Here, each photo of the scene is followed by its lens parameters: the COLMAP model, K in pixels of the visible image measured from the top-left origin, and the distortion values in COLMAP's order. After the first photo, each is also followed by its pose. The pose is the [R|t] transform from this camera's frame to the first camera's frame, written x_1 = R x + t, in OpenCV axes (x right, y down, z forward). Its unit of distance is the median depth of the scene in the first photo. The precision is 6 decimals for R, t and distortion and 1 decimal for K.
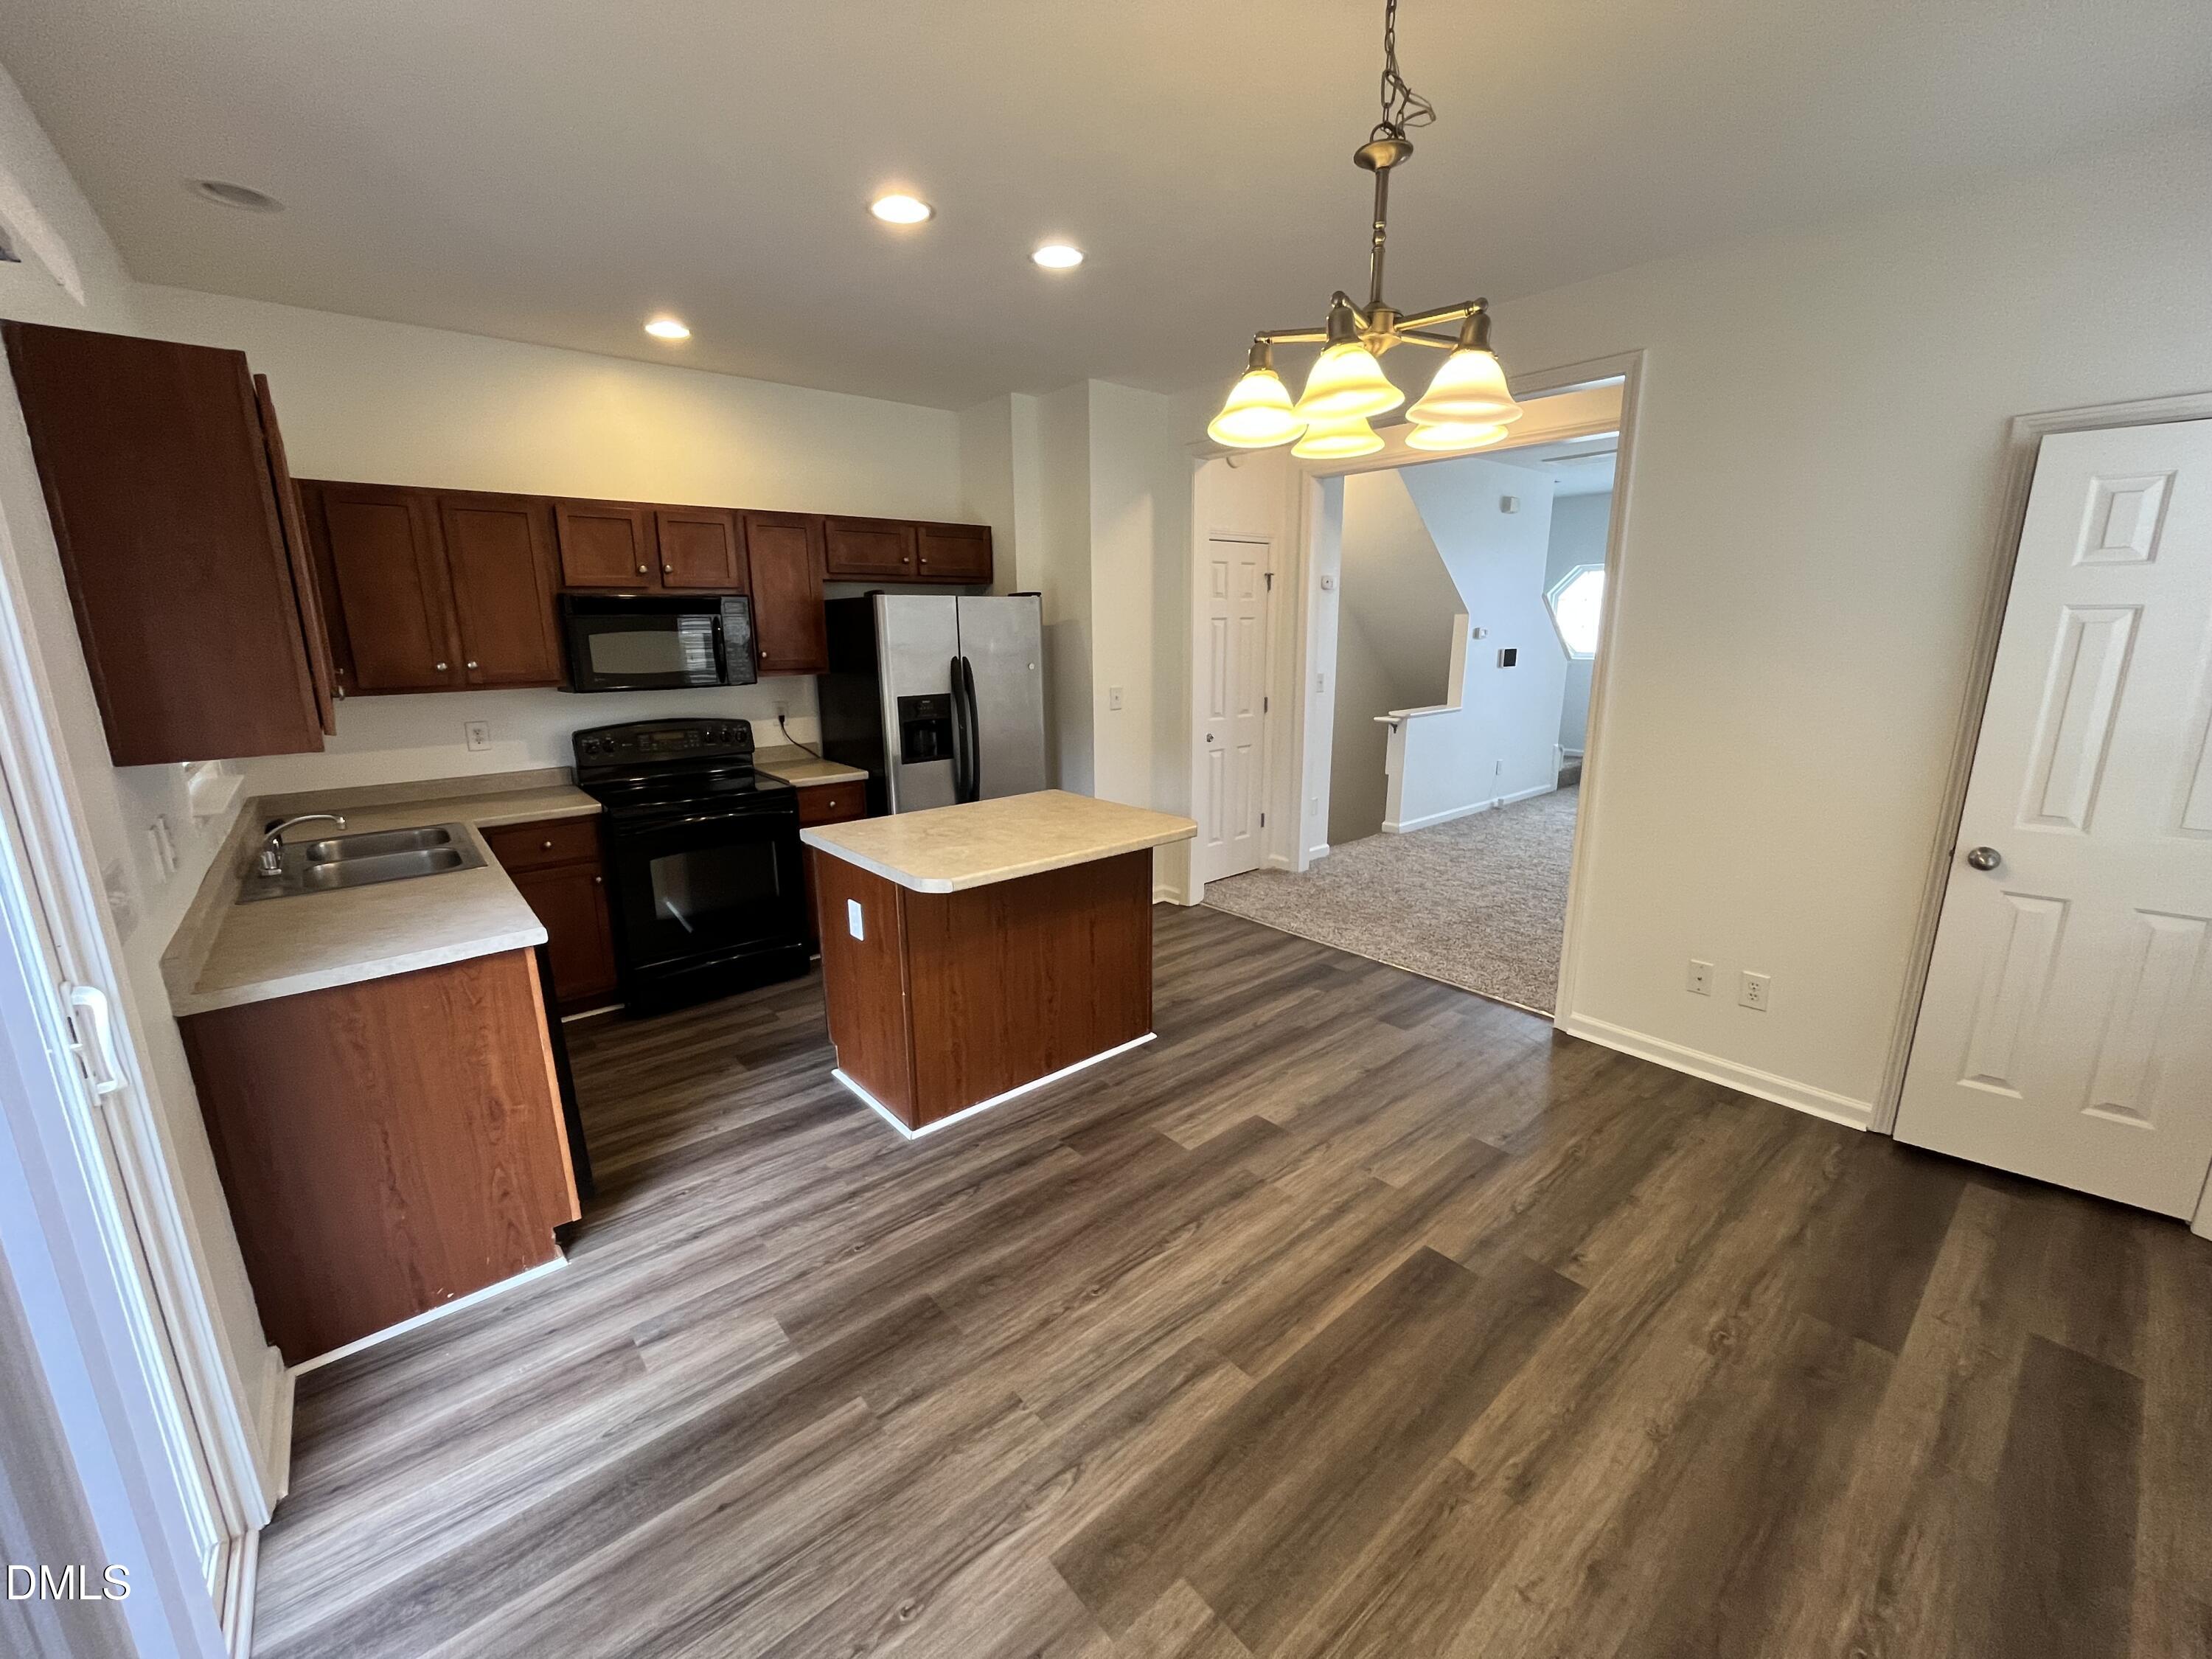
lens RADIAL K [[889.3, 0, 1106.9], [0, 889.3, 828.1], [0, 0, 1]] dist [0.001982, 0.000155]
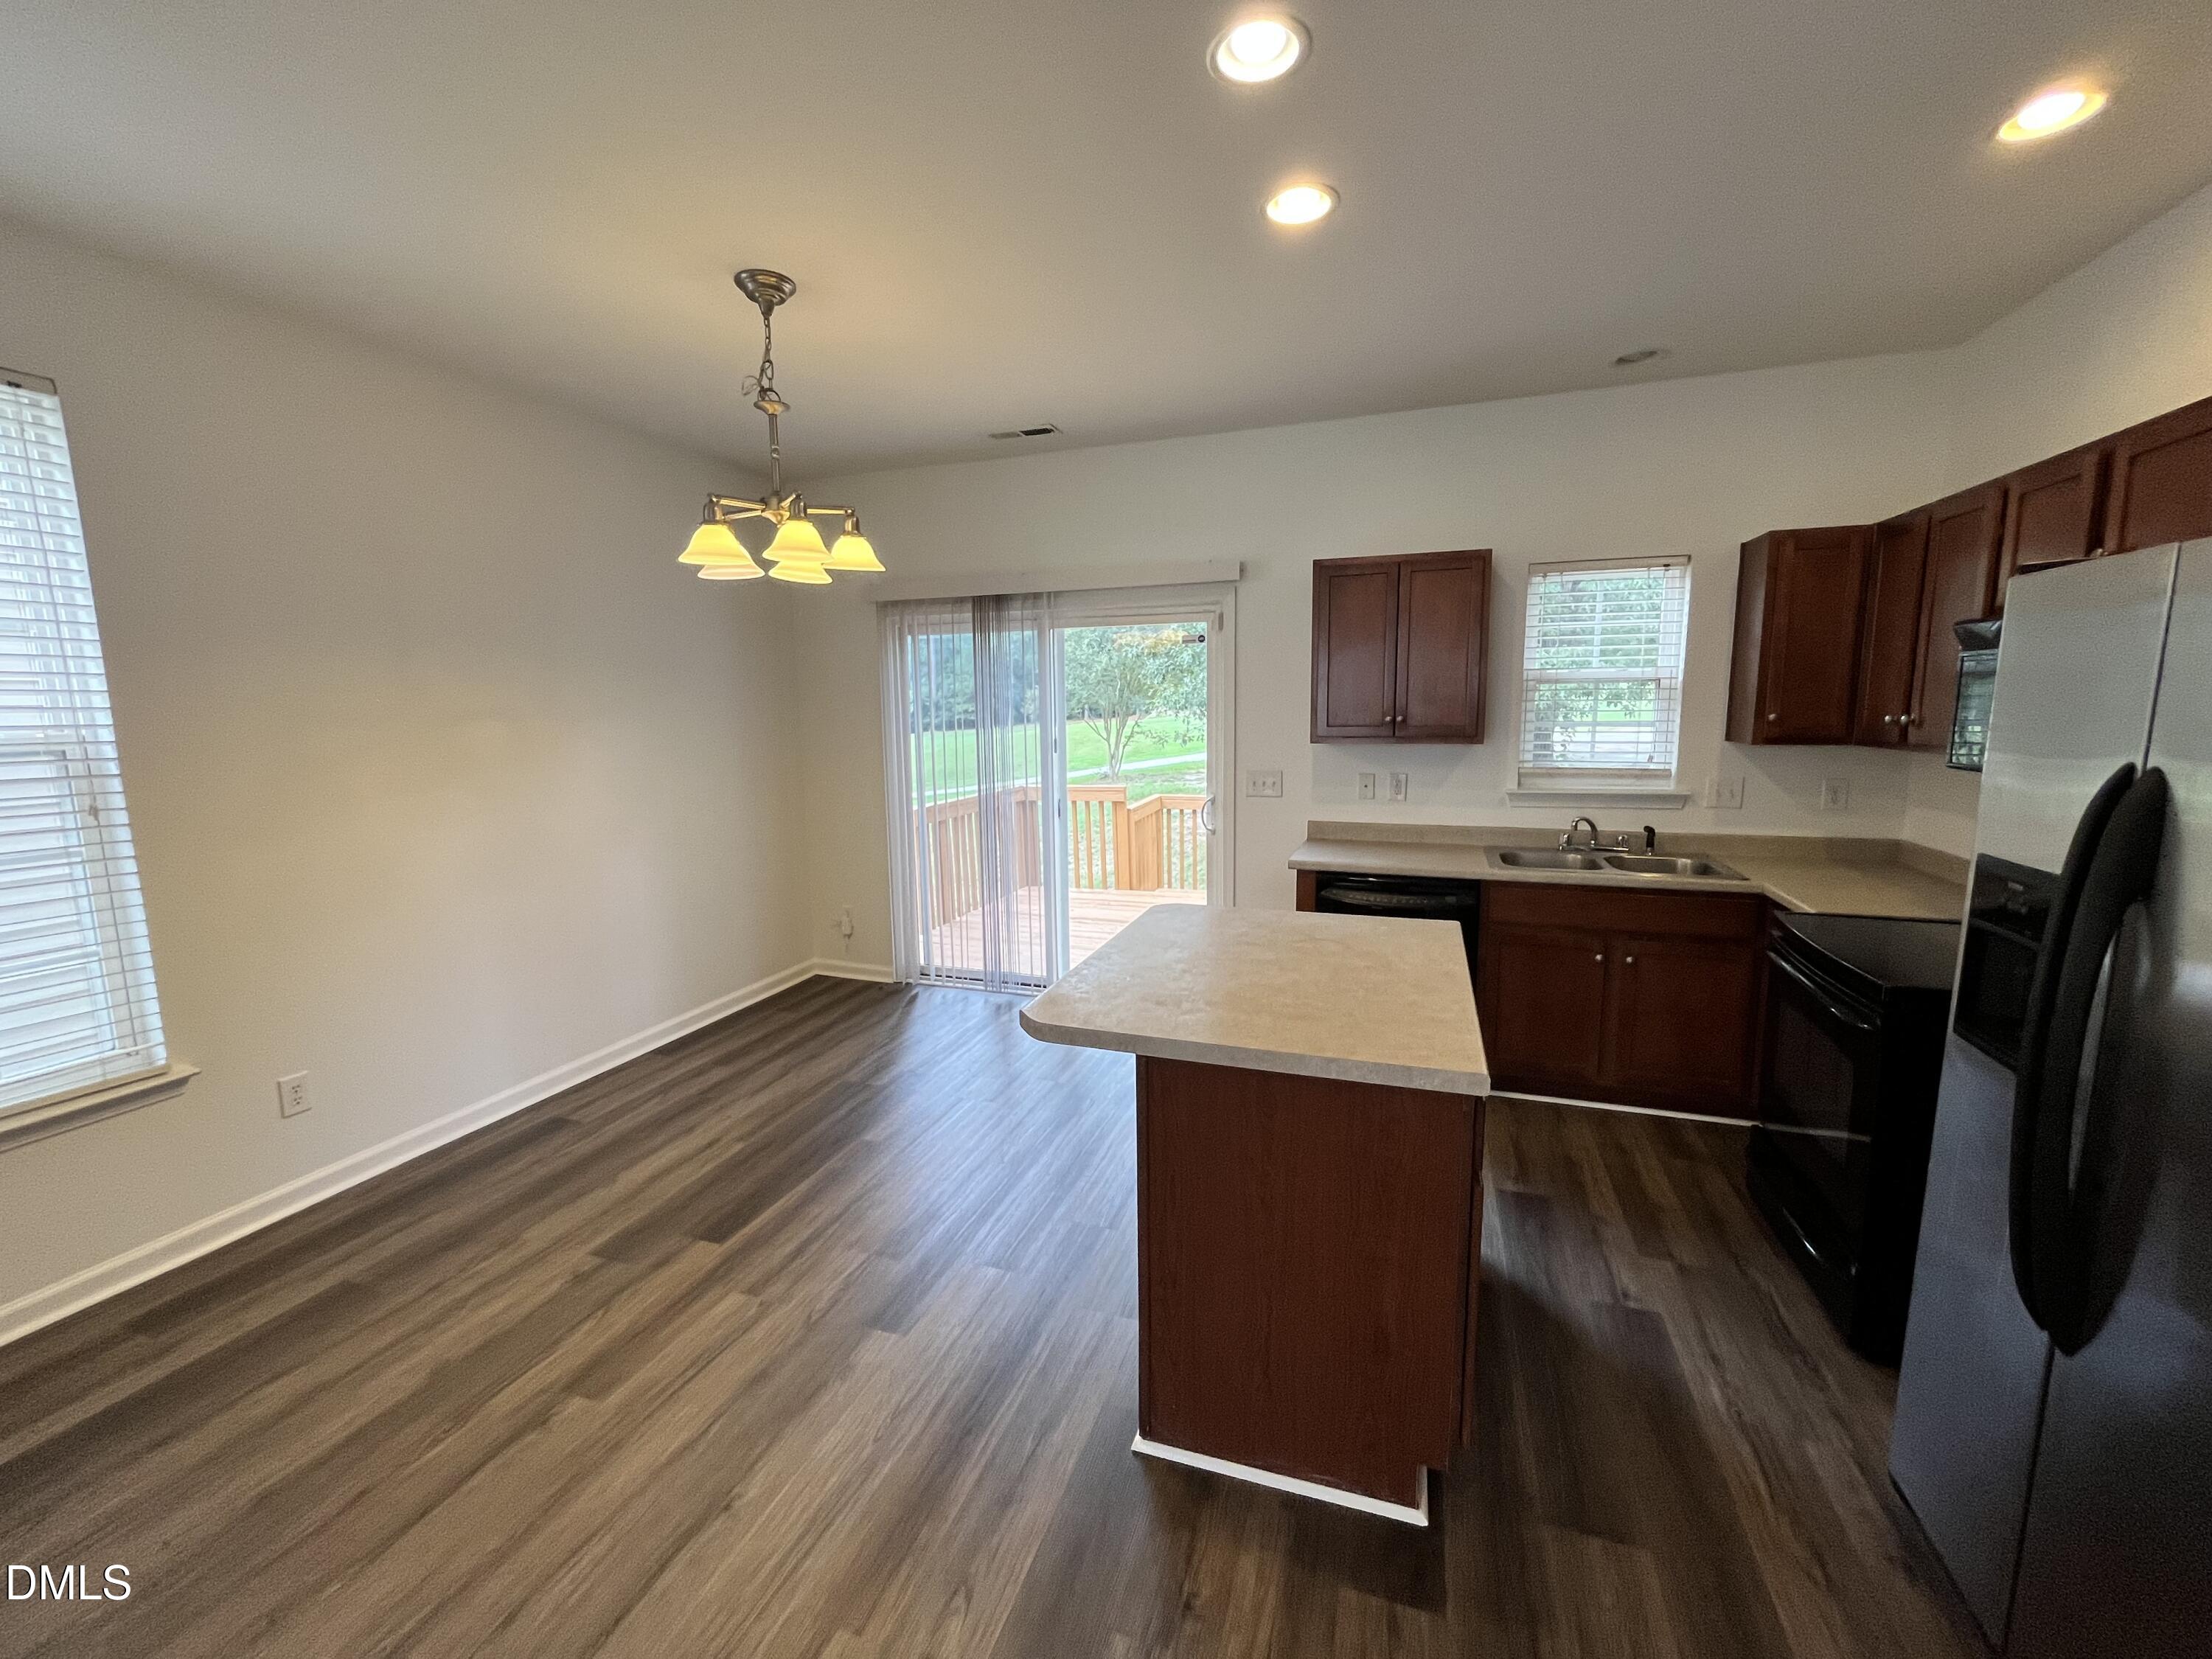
lens RADIAL K [[889.3, 0, 1112.1], [0, 889.3, 830.6], [0, 0, 1]] dist [0.001982, 0.000155]
pose [[-0.858068, 0.093080, -0.505029, 0.429126], [-0.095905, 0.937089, 0.335658, -0.410853], [0.504501, 0.336452, -0.795160, 1.850233]]
